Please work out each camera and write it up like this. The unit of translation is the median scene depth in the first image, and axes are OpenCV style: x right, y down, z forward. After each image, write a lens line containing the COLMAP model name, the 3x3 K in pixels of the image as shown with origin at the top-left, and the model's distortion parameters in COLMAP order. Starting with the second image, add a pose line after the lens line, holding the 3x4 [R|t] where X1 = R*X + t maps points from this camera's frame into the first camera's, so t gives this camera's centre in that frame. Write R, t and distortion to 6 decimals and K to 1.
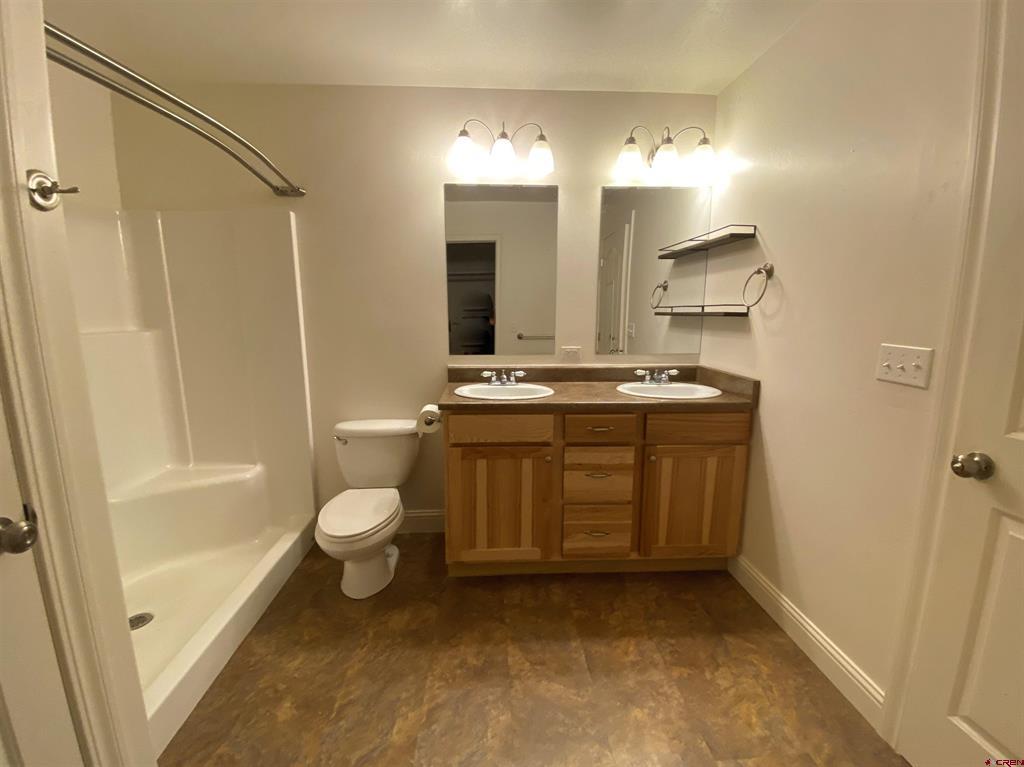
lens RADIAL K [[439.3, 0, 510.8], [0, 439.3, 379.5], [0, 0, 1]] dist [0.065577, -0.041558]
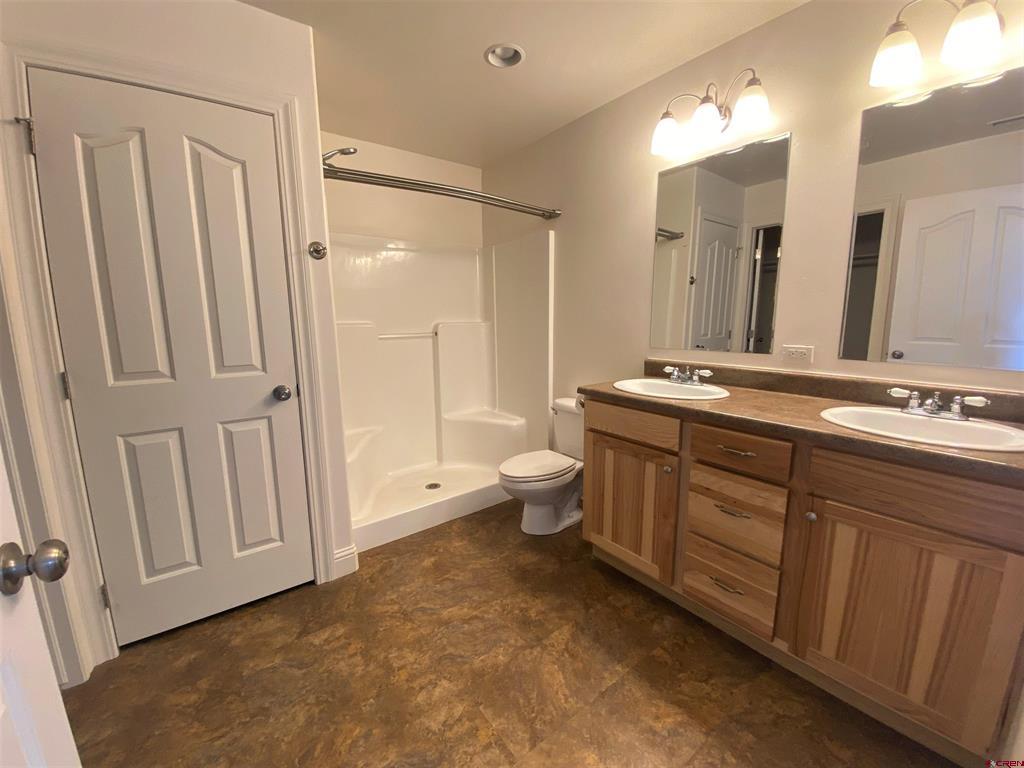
lens RADIAL K [[416.7, 0, 512.8], [0, 416.7, 382.3], [0, 0, 1]] dist [0.021802, -0.018630]
pose [[0.563171, 0.124187, -0.816955, 0.547069], [-0.119748, 0.990472, 0.068014, -0.006910], [0.817618, 0.059525, 0.572676, 0.266907]]
